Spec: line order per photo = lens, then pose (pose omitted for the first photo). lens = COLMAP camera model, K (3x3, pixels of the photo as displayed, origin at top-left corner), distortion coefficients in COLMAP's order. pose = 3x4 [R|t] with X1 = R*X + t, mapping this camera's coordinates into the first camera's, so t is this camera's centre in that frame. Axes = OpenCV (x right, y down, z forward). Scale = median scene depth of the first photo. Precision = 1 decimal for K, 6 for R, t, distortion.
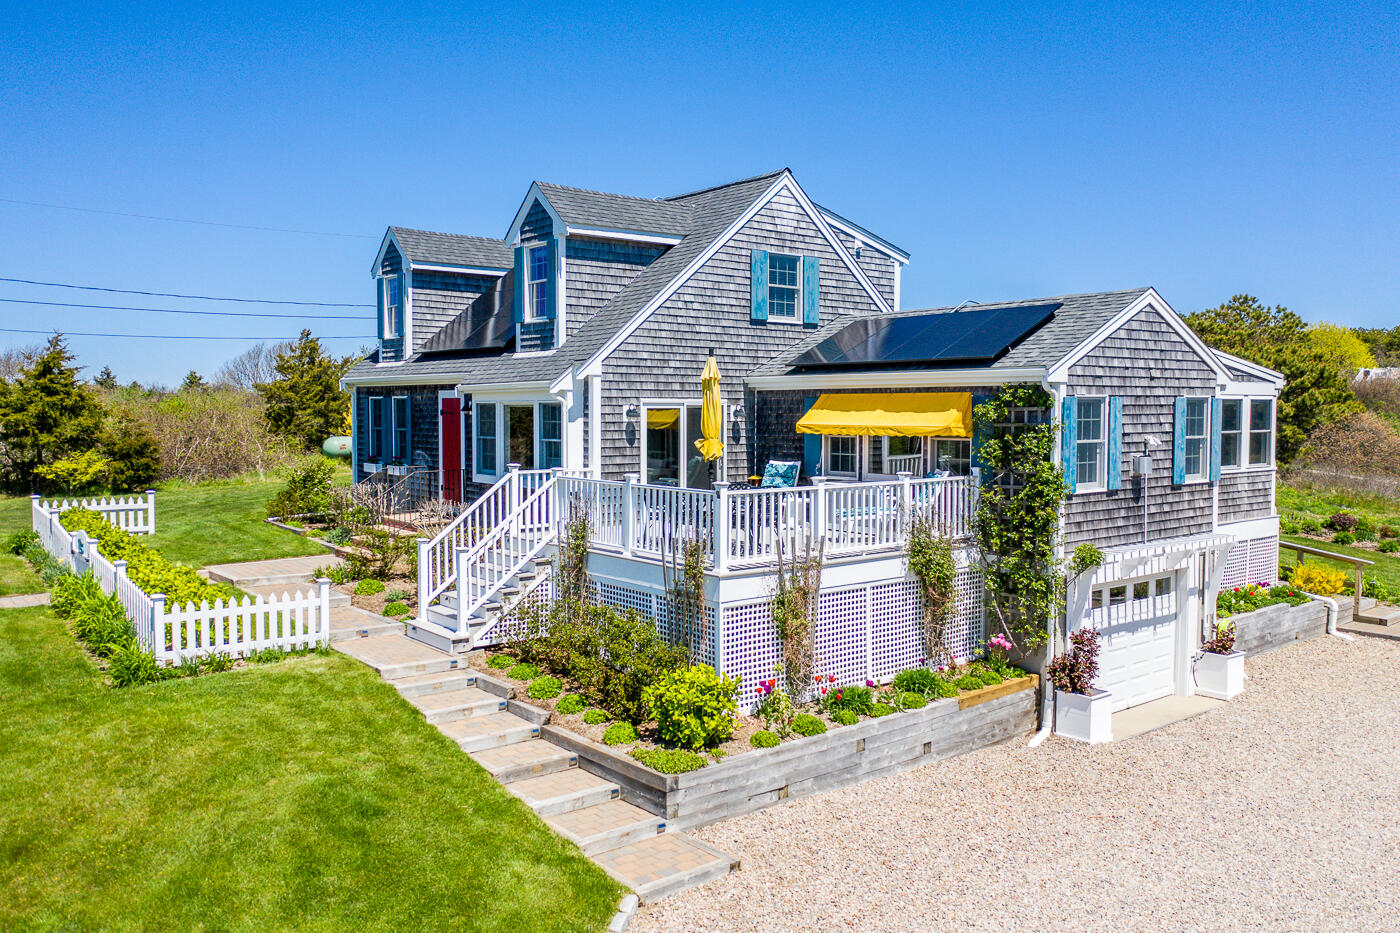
lens RADIAL K [[1097.5, 0, 693.4], [0, 1097.5, 461.6], [0, 0, 1]] dist [-0.009932, 0.003374]
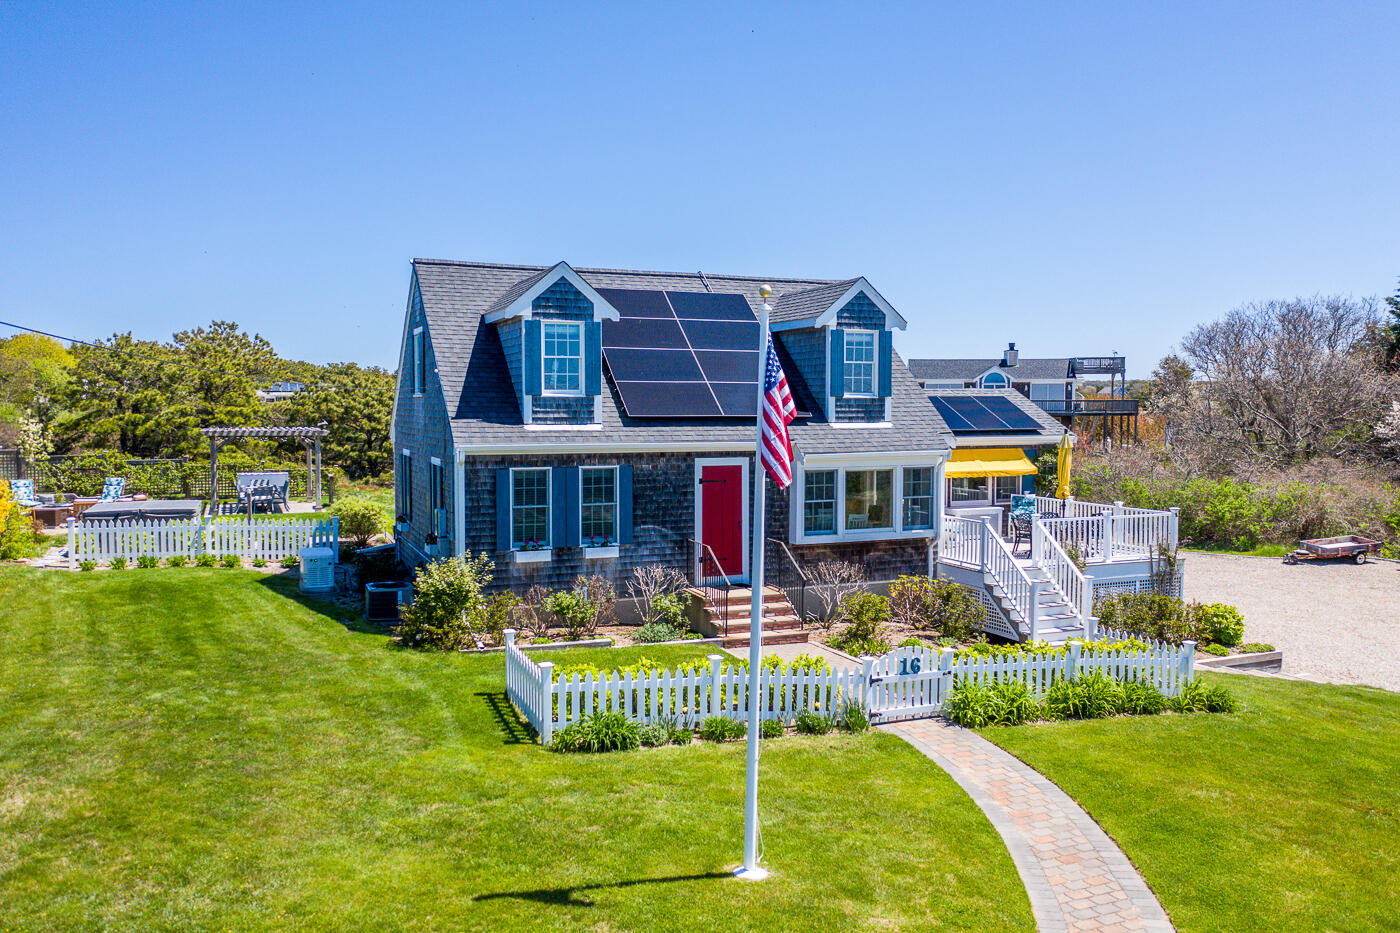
lens RADIAL K [[1097.5, 0, 693.4], [0, 1097.5, 461.6], [0, 0, 1]] dist [-0.009932, 0.003374]
pose [[0.281061, -0.055641, 0.958075, -1.298100], [0.045780, 0.997959, 0.044527, -0.118702], [-0.958597, 0.031345, 0.283035, 0.835987]]
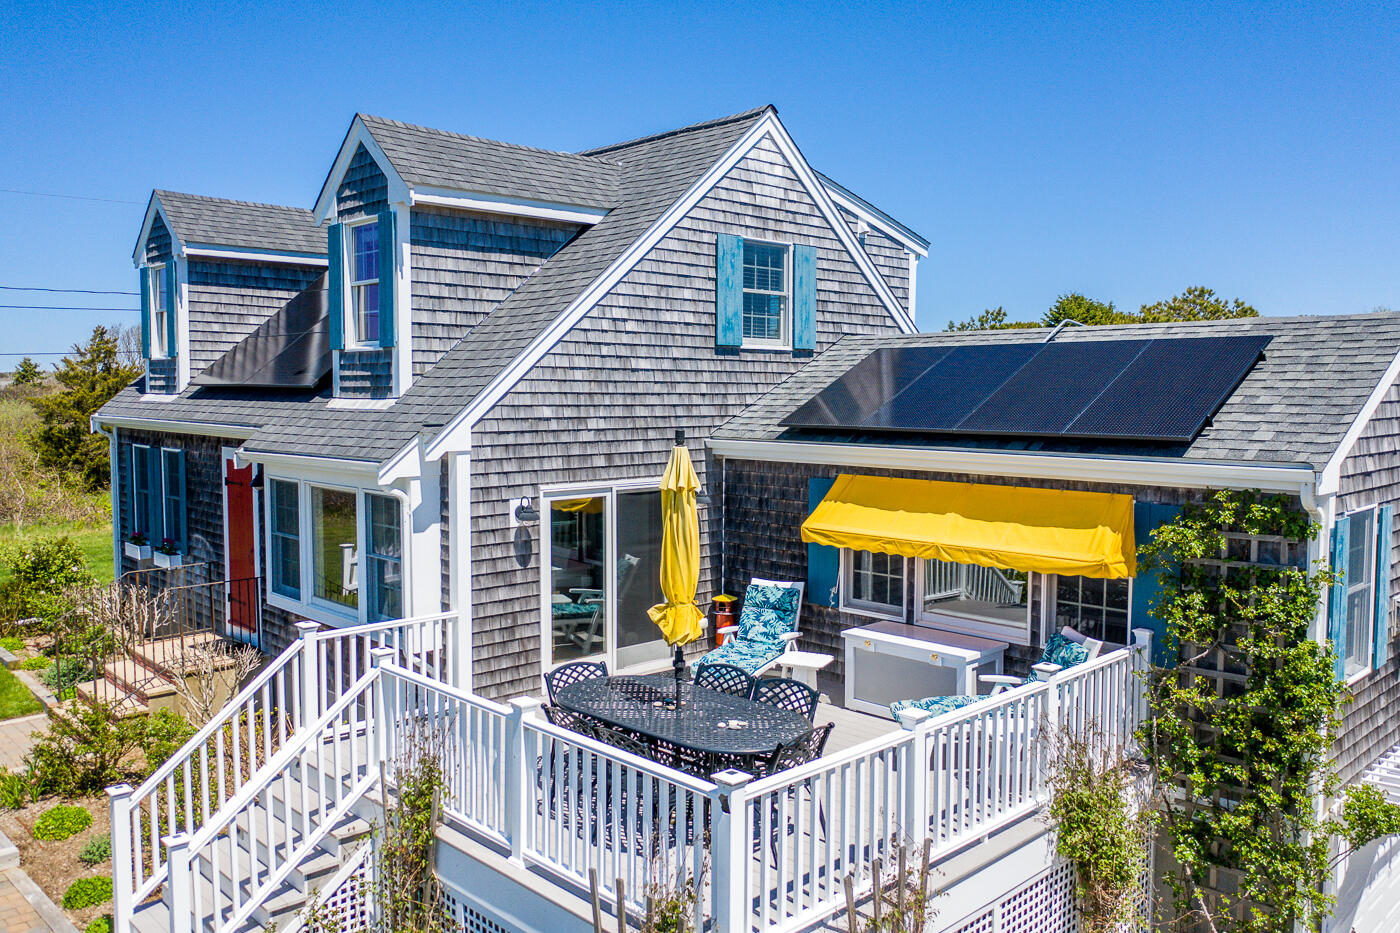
lens RADIAL K [[1097.5, 0, 693.4], [0, 1097.5, 461.6], [0, 0, 1]] dist [-0.009932, 0.003374]
pose [[0.995578, -0.005556, 0.093779, -0.020022], [0.003841, 0.999822, 0.018454, -0.076119], [-0.093865, -0.018012, 0.995422, 0.382330]]
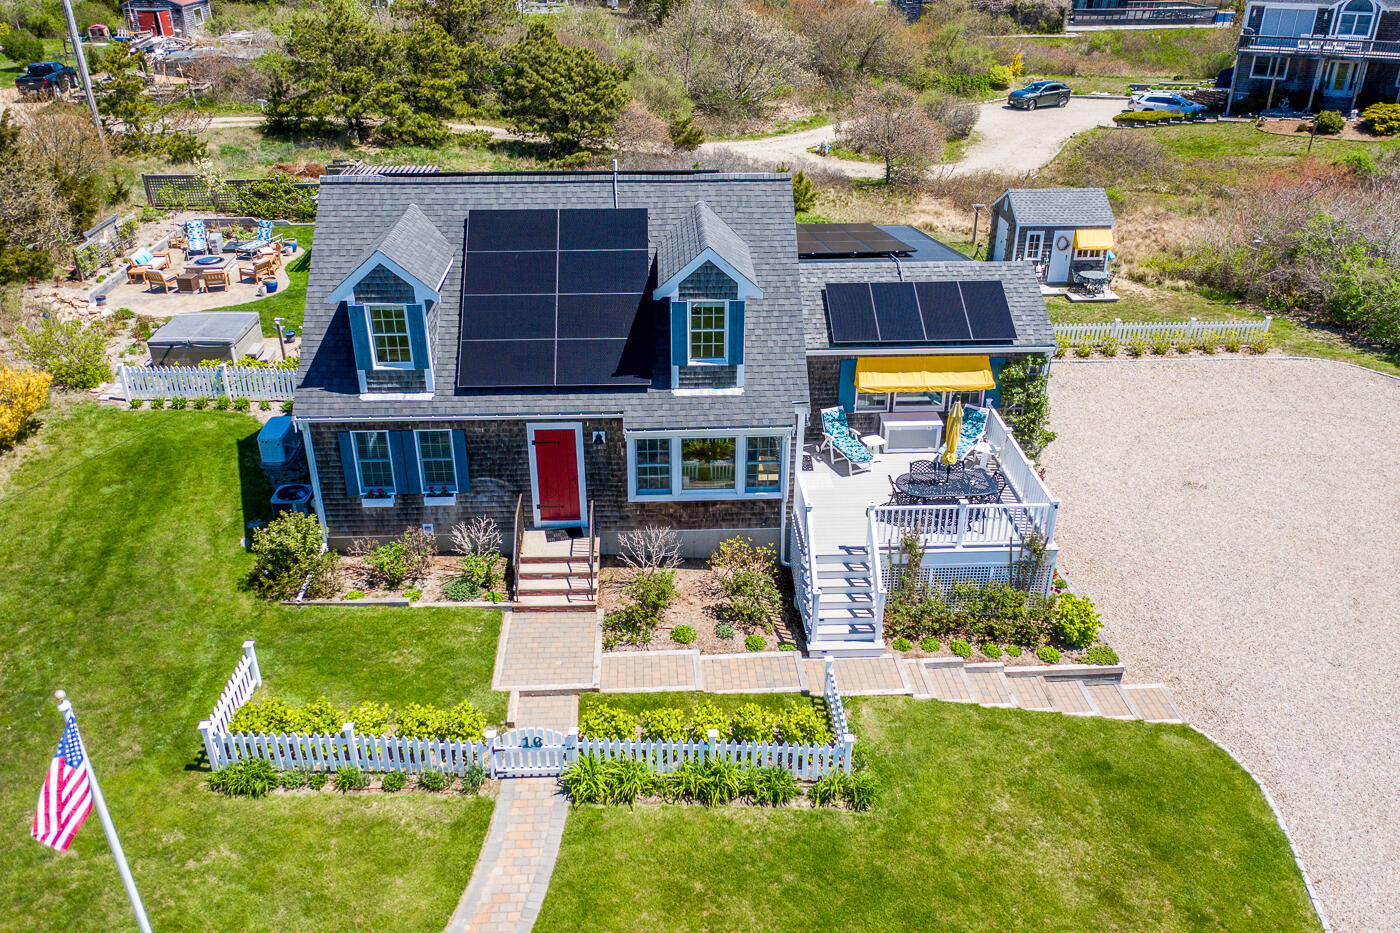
lens RADIAL K [[1097.5, 0, 693.4], [0, 1097.5, 461.6], [0, 0, 1]] dist [-0.009932, 0.003374]
pose [[0.593219, -0.377364, 0.711117, -0.992927], [0.042252, 0.896707, 0.440603, -0.536914], [-0.803931, -0.231329, 0.547888, 0.359831]]
